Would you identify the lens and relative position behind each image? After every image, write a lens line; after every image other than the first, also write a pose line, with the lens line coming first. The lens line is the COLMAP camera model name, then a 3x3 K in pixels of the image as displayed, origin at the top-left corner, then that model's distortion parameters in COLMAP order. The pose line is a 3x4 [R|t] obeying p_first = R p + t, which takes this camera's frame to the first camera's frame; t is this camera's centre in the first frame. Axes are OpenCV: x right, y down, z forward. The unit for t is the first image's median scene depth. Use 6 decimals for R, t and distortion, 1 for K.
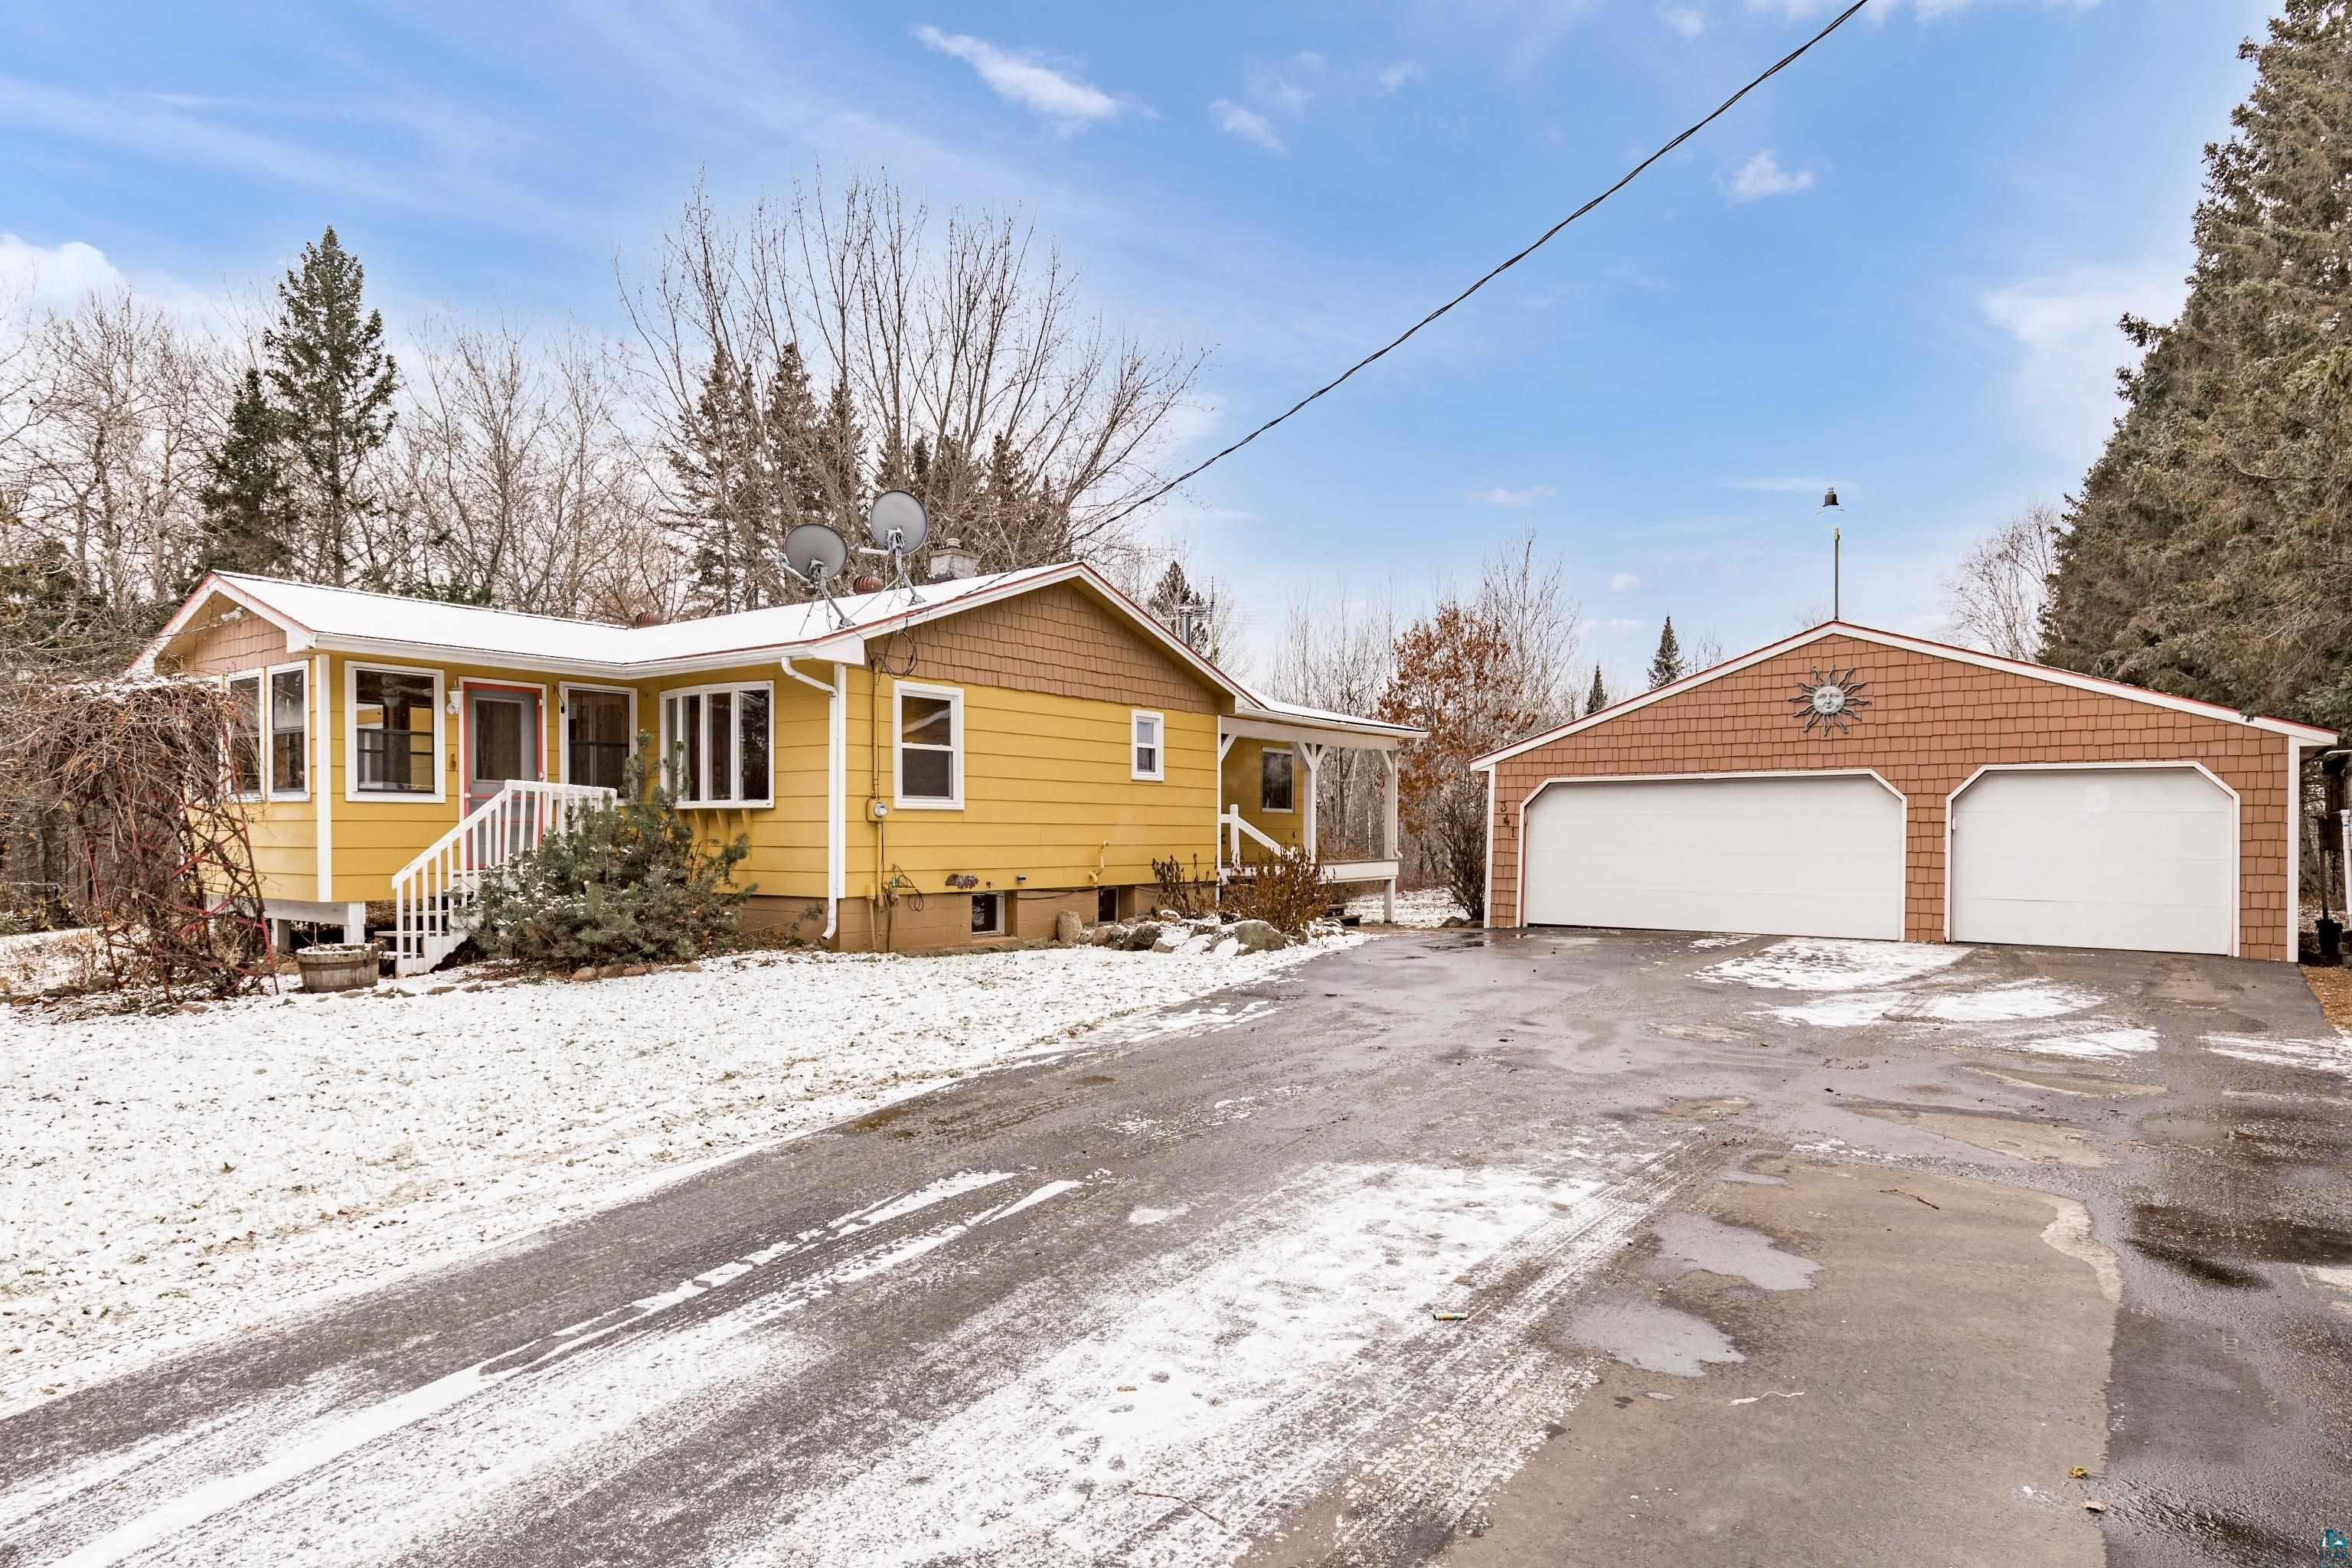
lens RADIAL K [[1225.3, 0, 1096.0], [0, 1225.3, 842.3], [0, 0, 1]] dist [-0.004349, -0.000901]
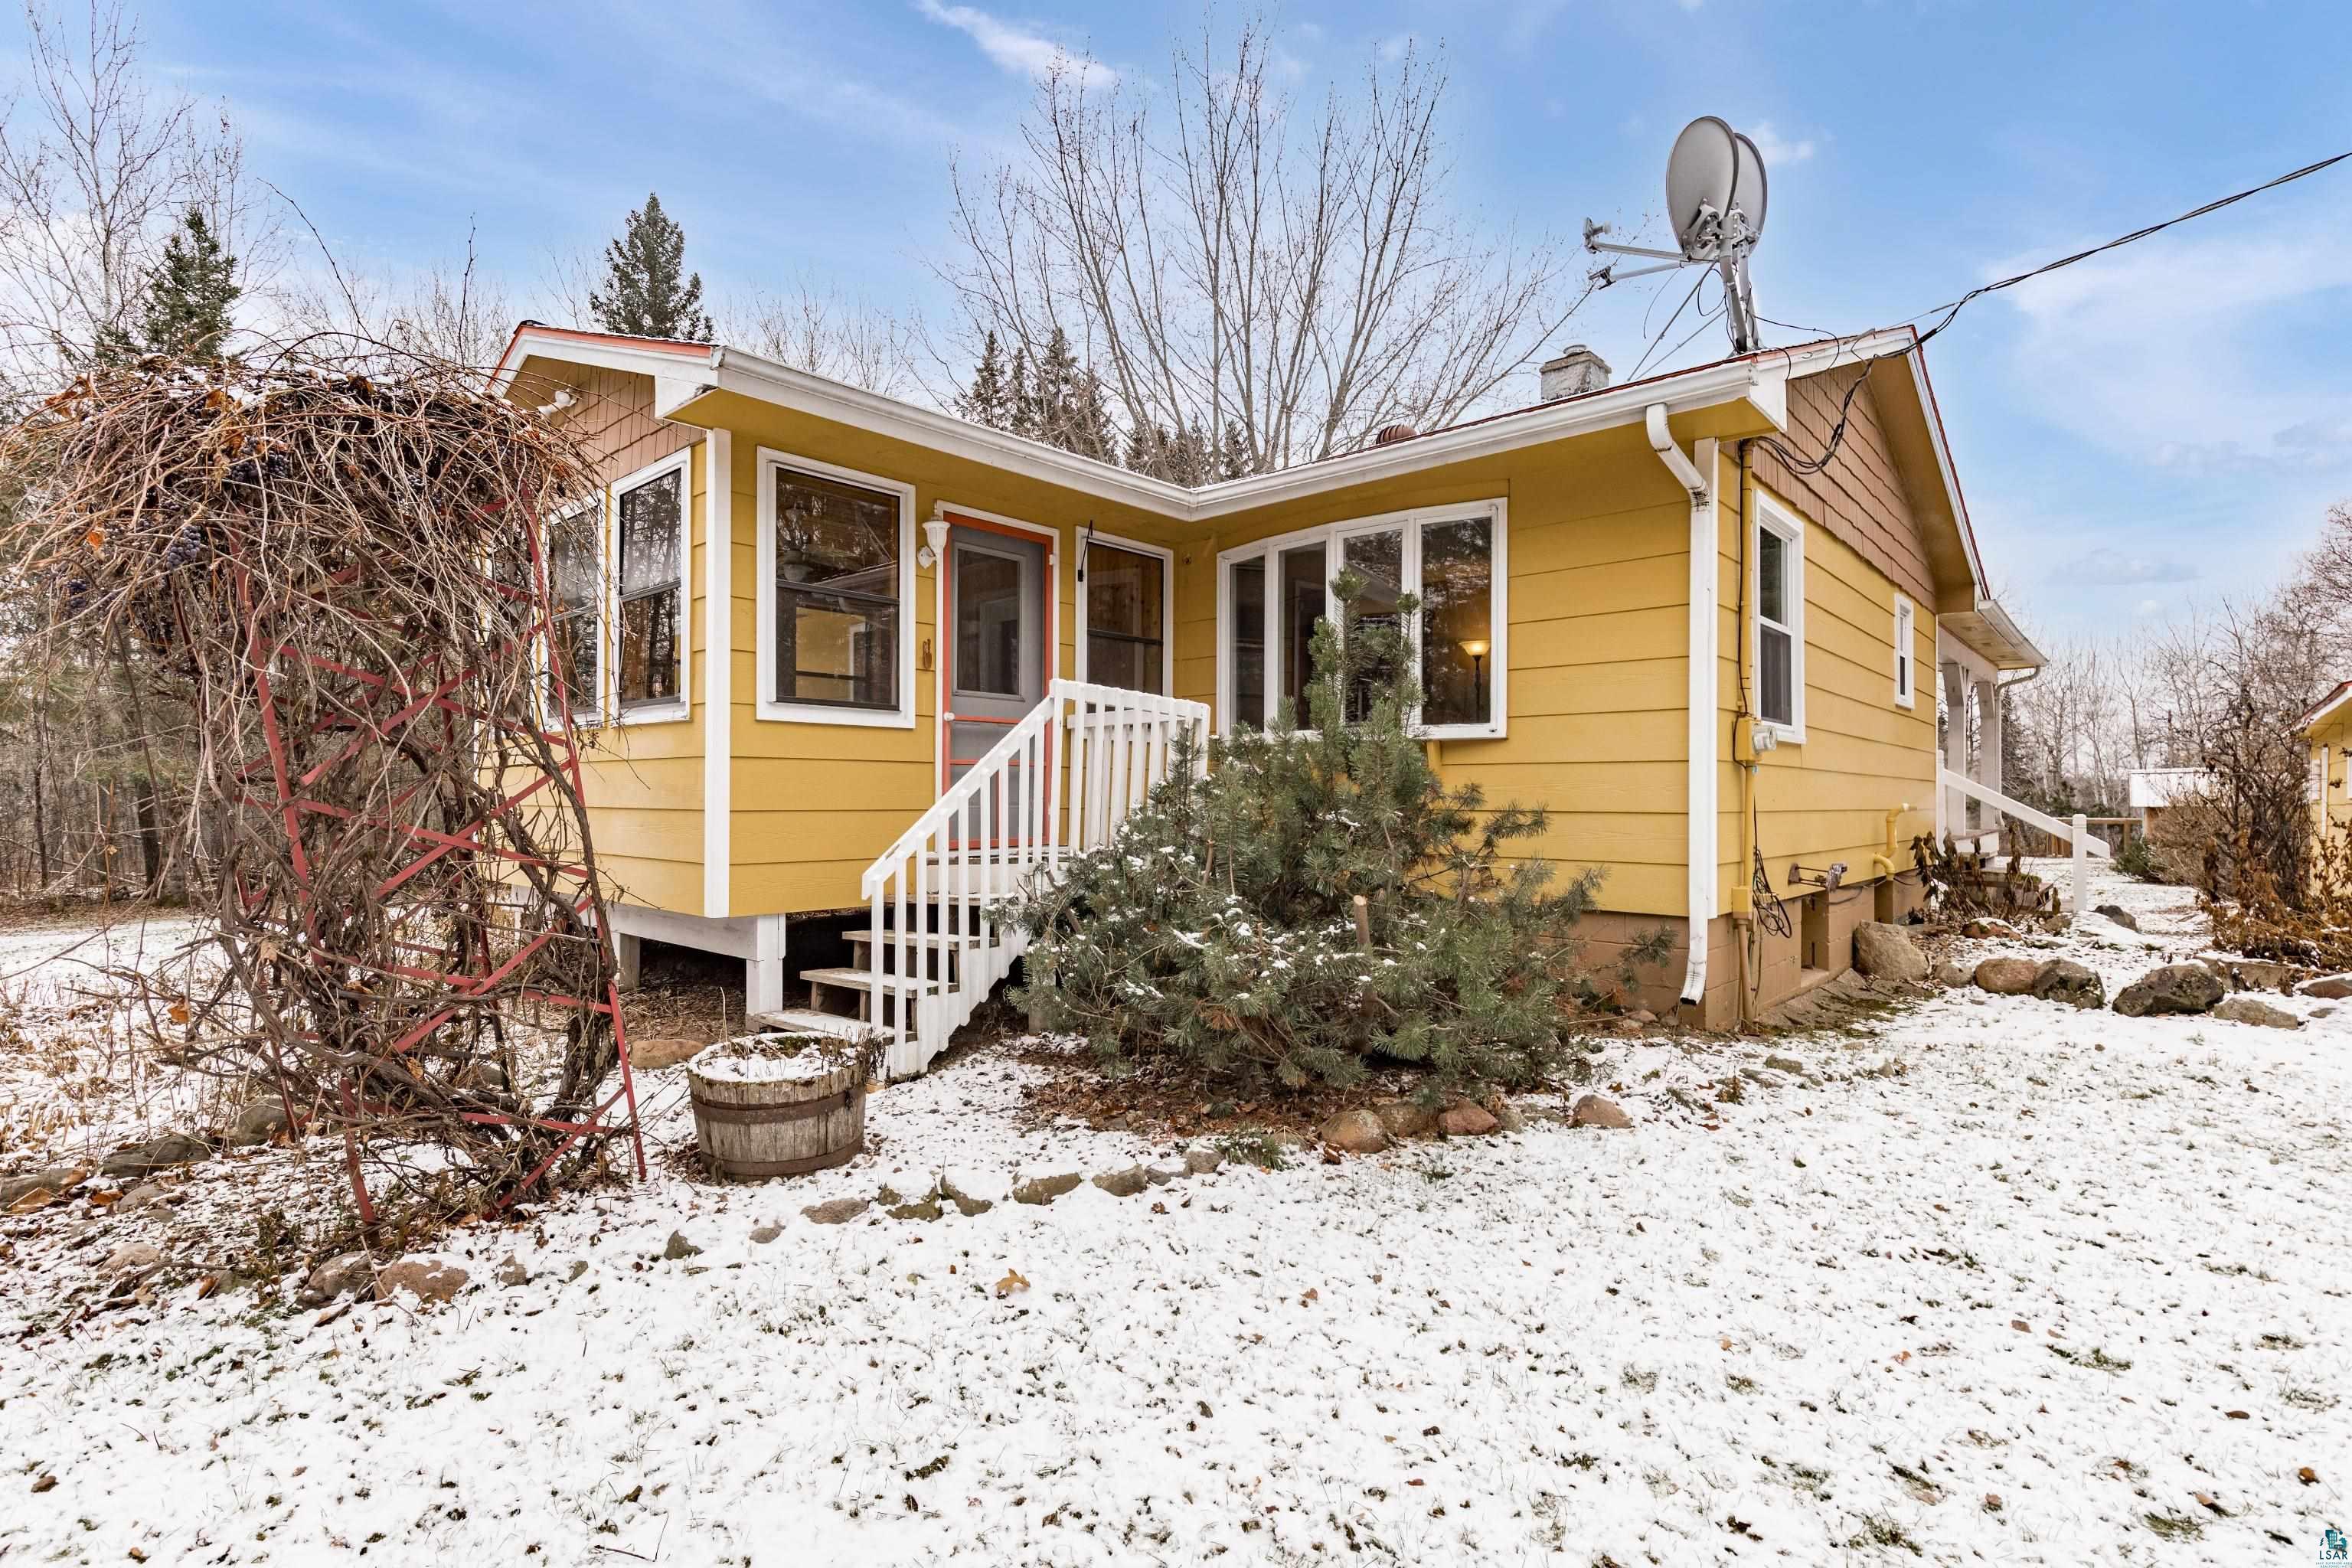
lens RADIAL K [[1124.7, 0, 1180.6], [0, 1124.7, 787.3], [0, 0, 1]] dist [-0.002446, -0.001194]
pose [[0.994093, 0.002480, -0.108504, -0.360145], [-0.004063, 0.999888, -0.014372, 0.000815], [0.108457, 0.014728, 0.993992, 0.515413]]
